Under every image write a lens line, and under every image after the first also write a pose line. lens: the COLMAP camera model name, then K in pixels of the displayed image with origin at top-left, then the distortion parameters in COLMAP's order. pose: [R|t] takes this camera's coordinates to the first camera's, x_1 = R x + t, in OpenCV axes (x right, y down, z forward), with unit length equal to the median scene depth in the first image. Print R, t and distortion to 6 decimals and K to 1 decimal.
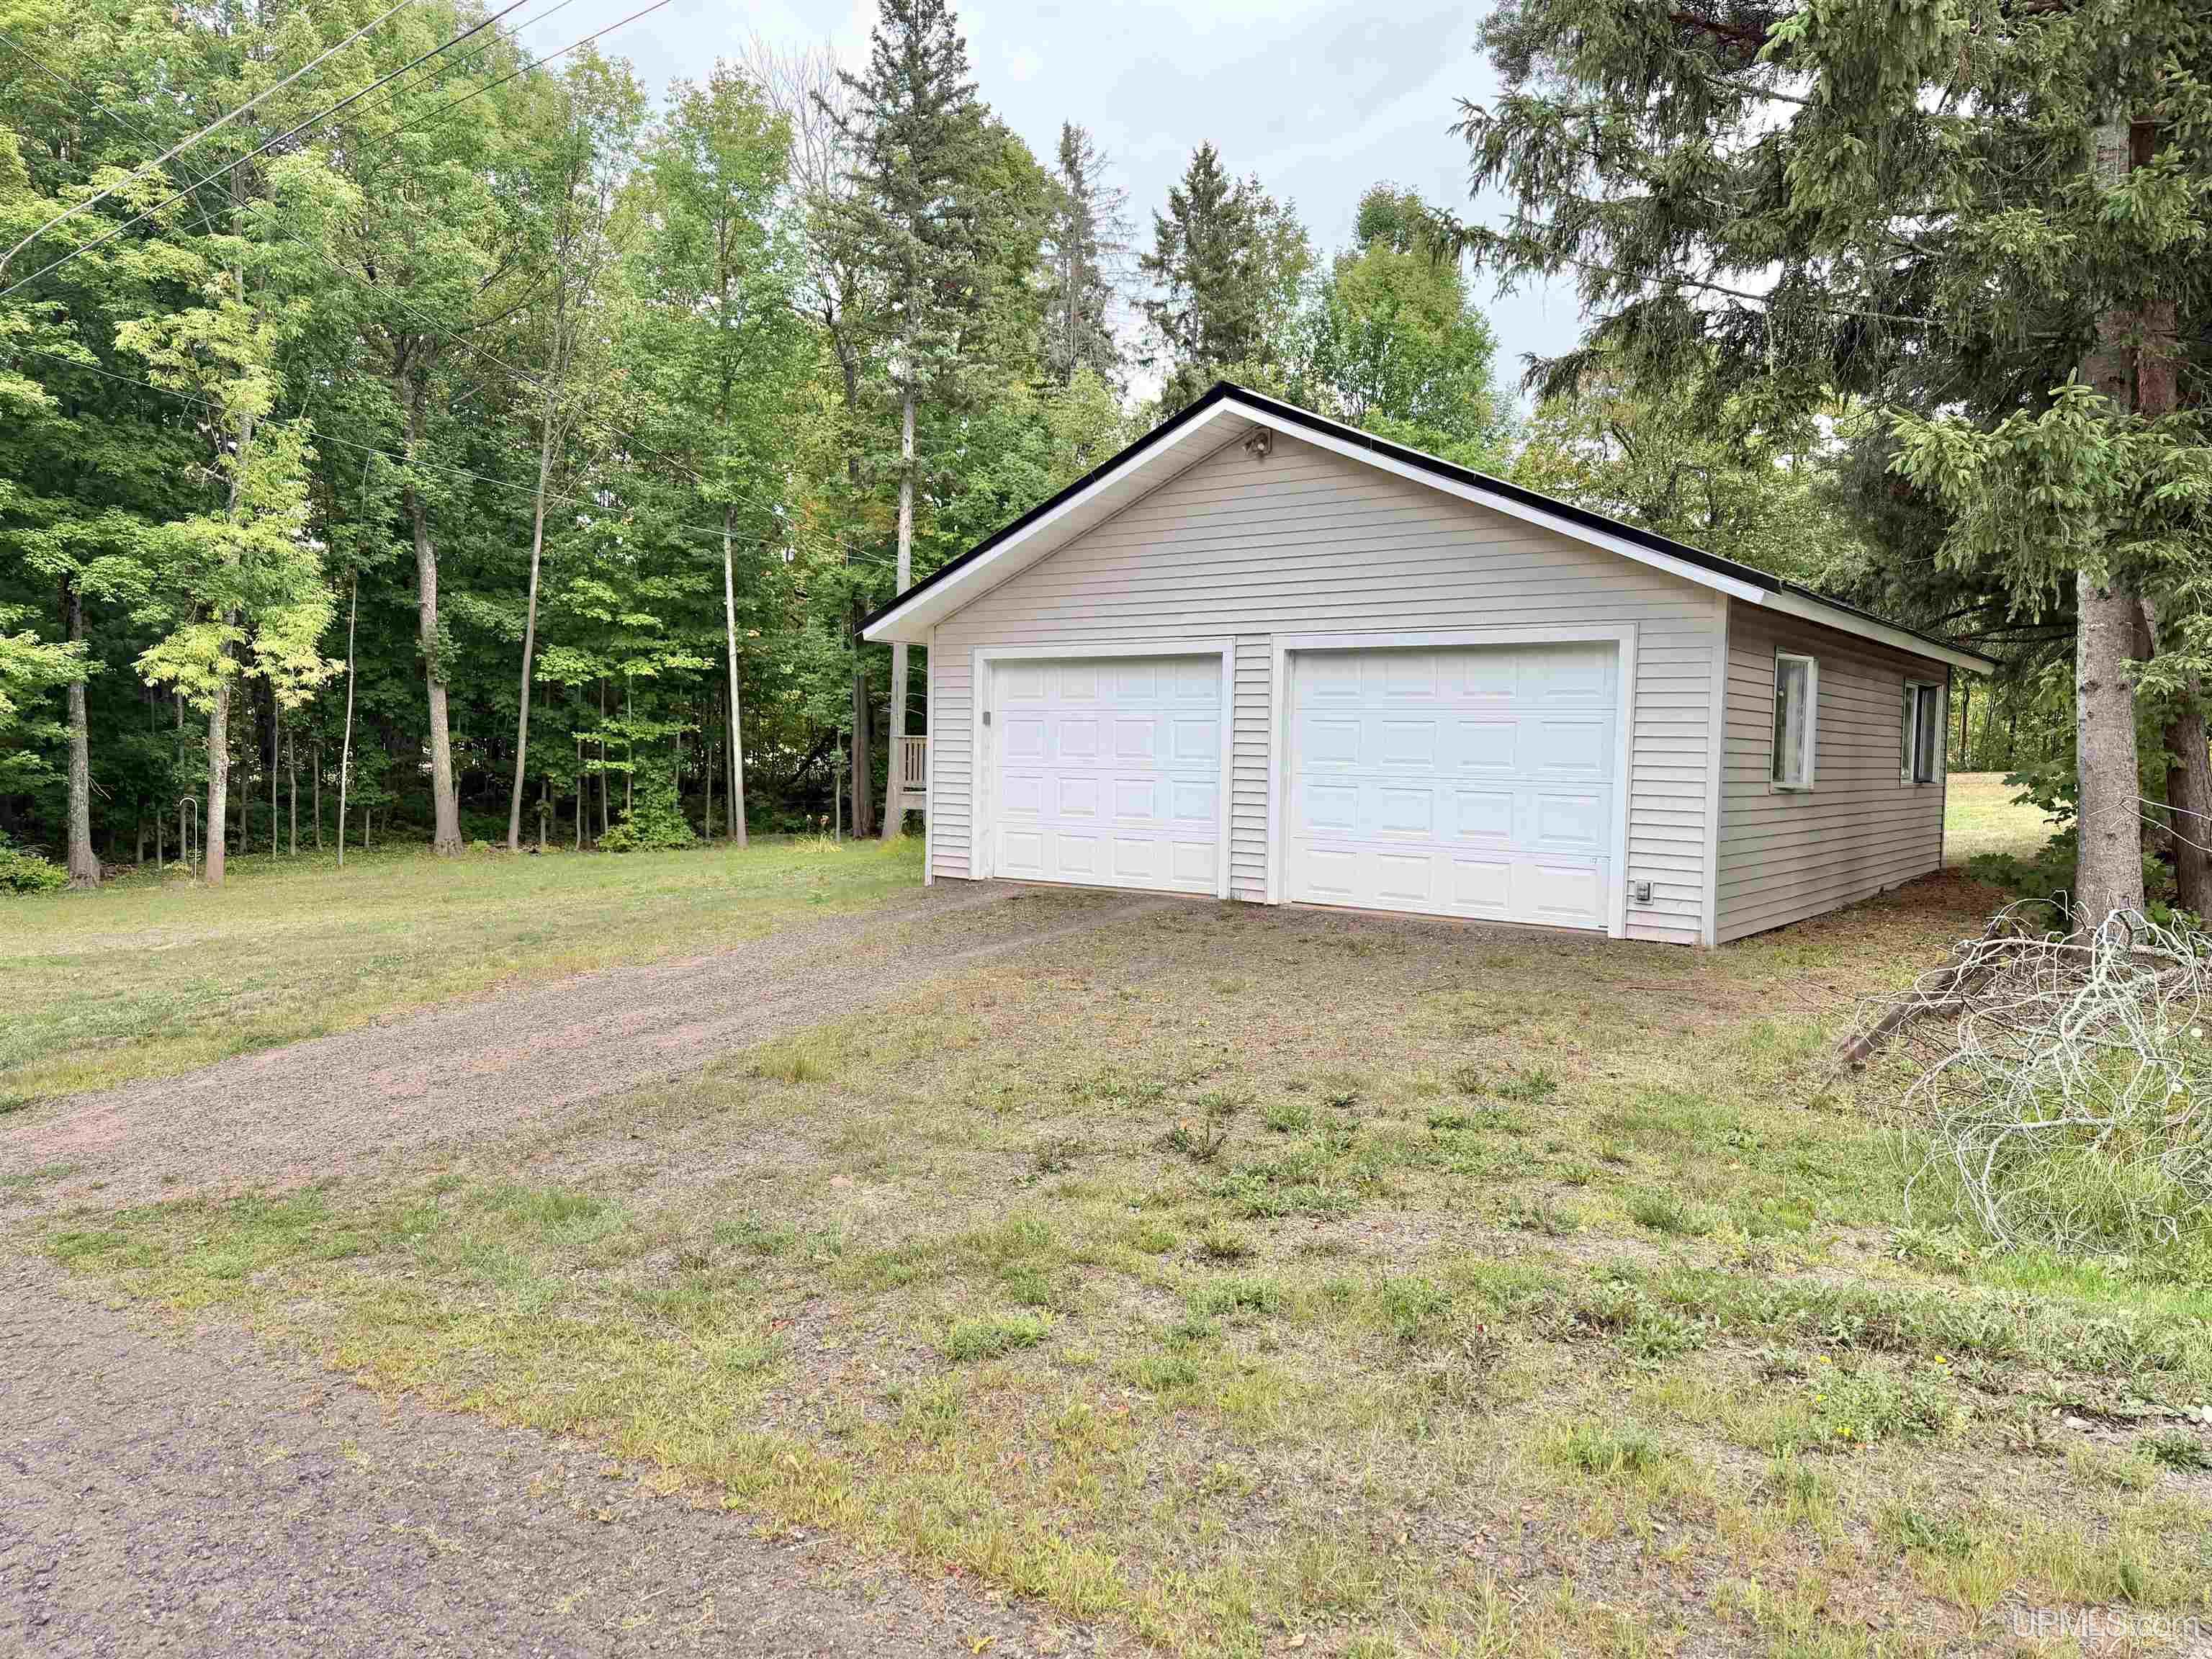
lens RADIAL K [[1521.5, 0, 1106.0], [0, 1521.5, 829.5], [0, 0, 1]] dist [0.001482, 0.000026]
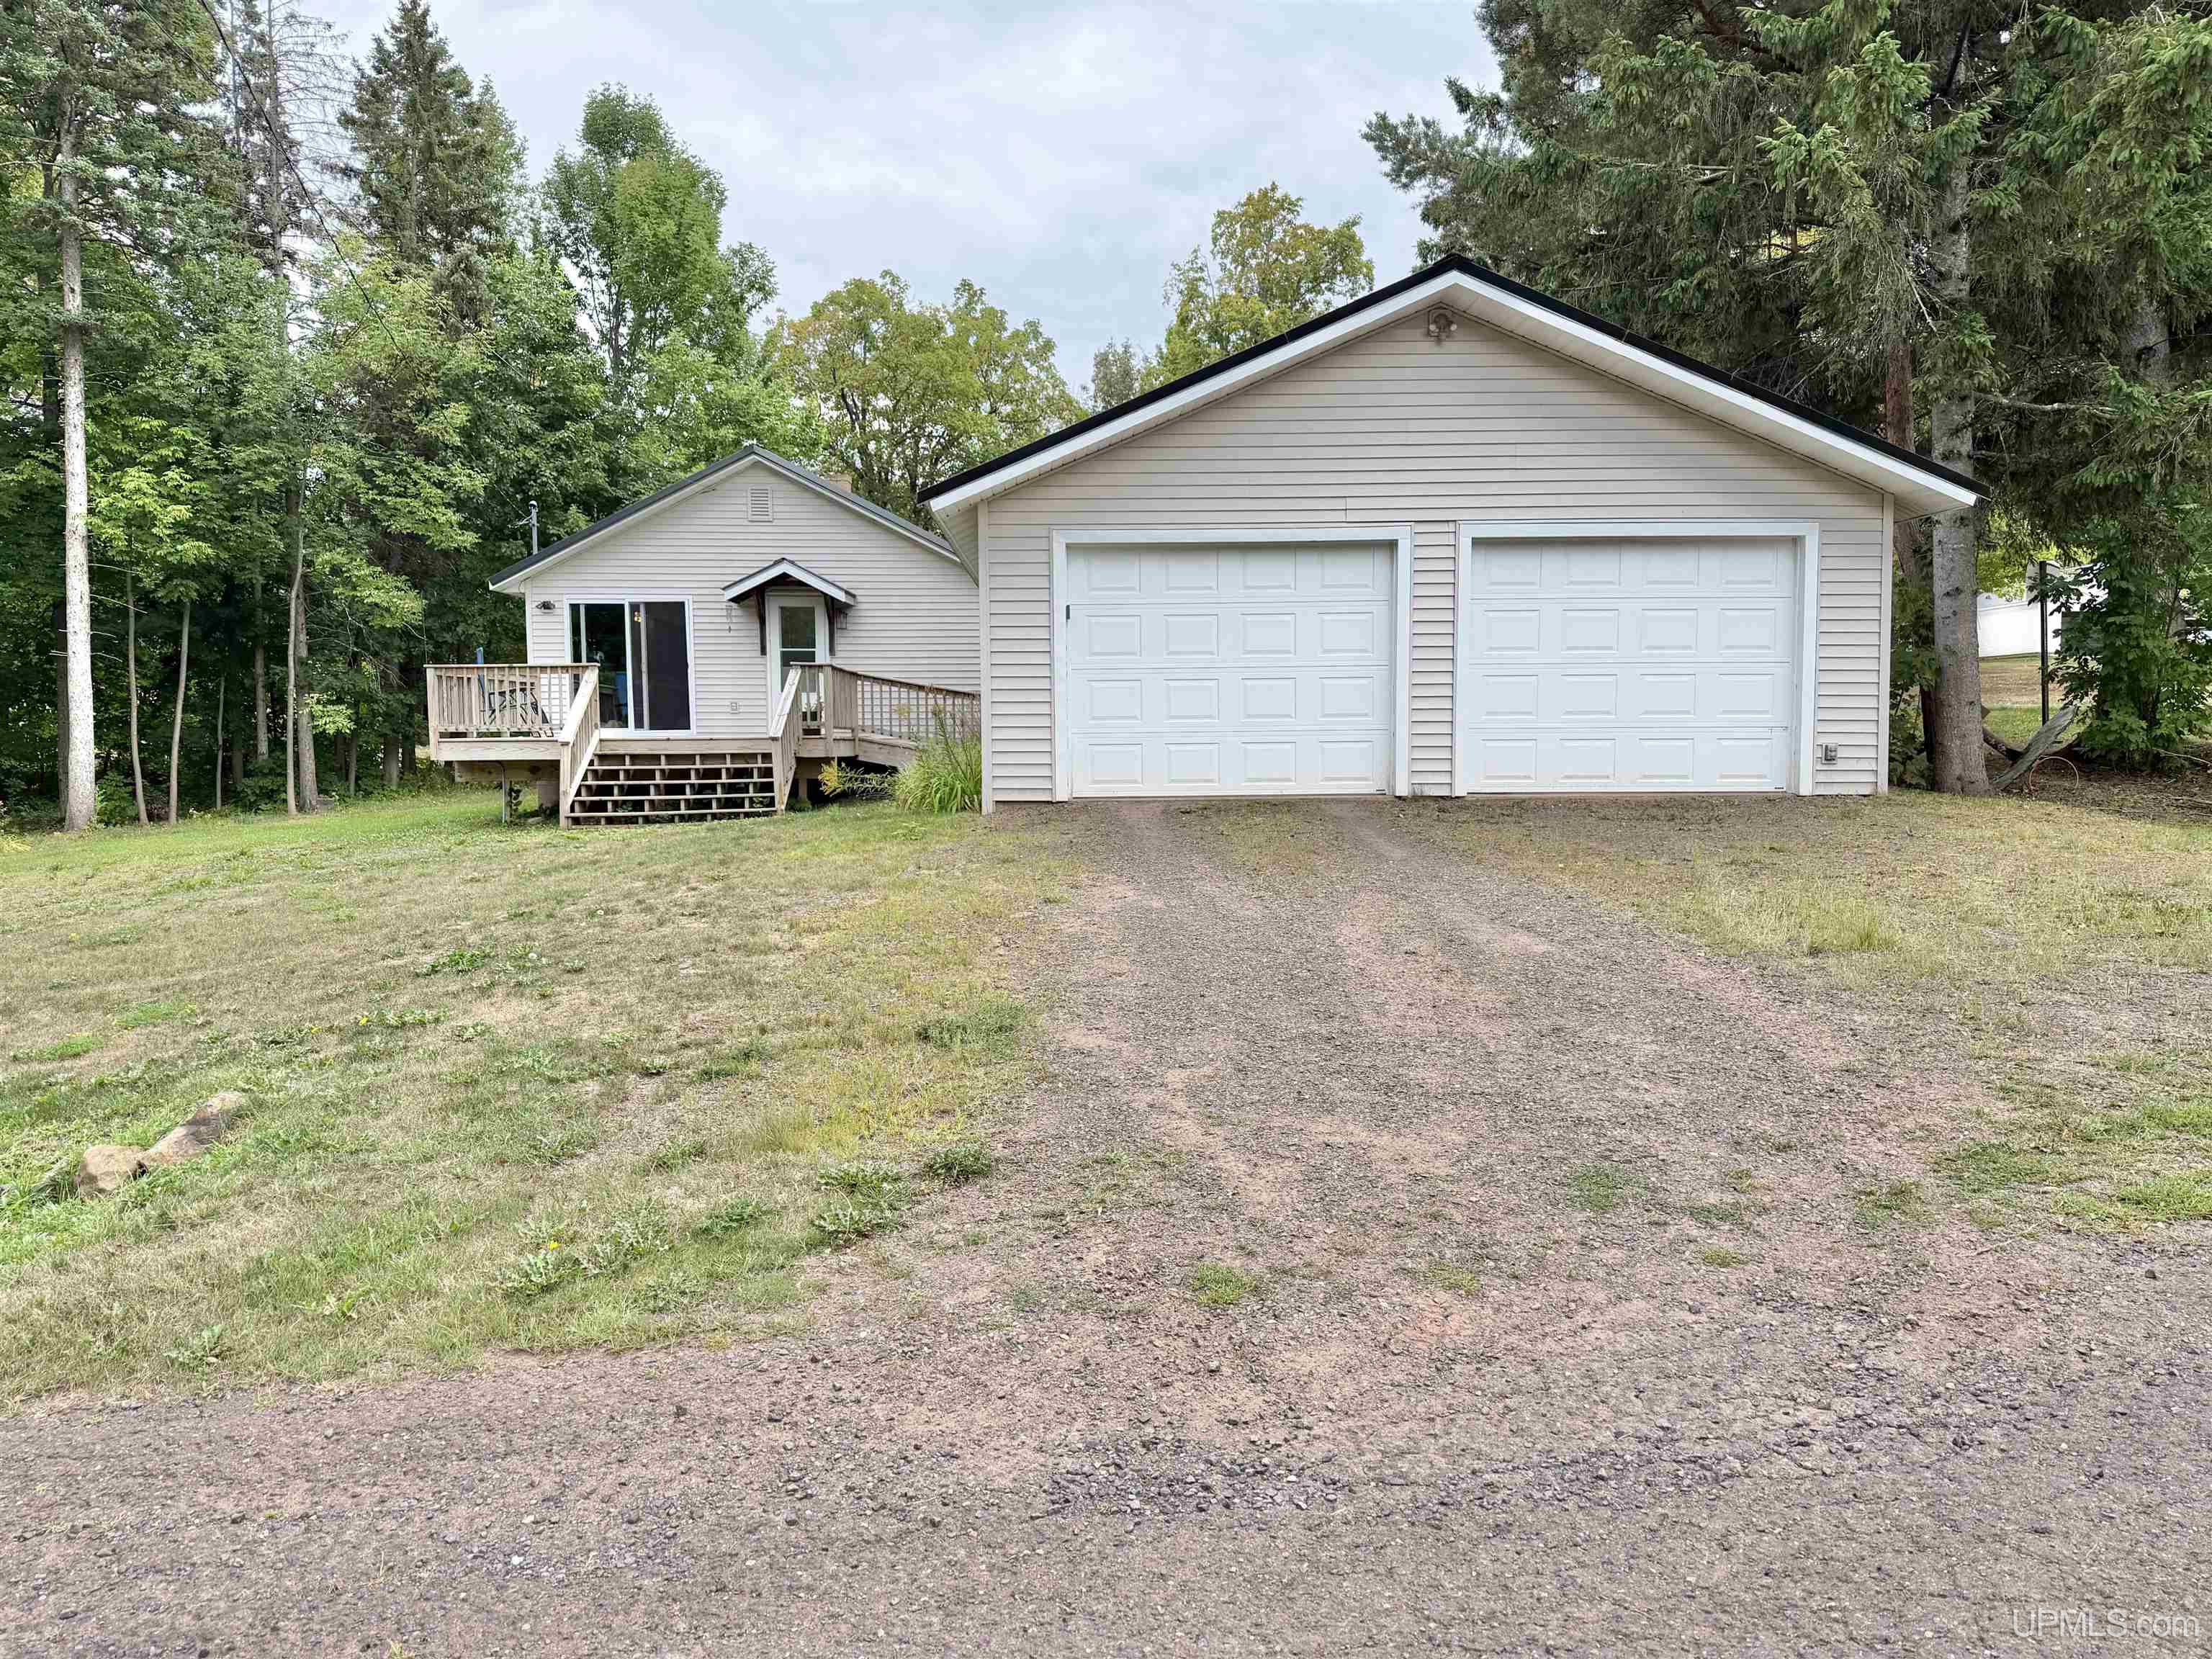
lens RADIAL K [[1466.1, 0, 1106.0], [0, 1466.1, 829.5], [0, 0, 1]] dist [0.002551, 0.000069]
pose [[0.784892, -0.074054, 0.615191, -0.658847], [0.055978, 0.997247, 0.048625, 0.011300], [-0.617099, -0.003728, 0.786877, 0.383038]]
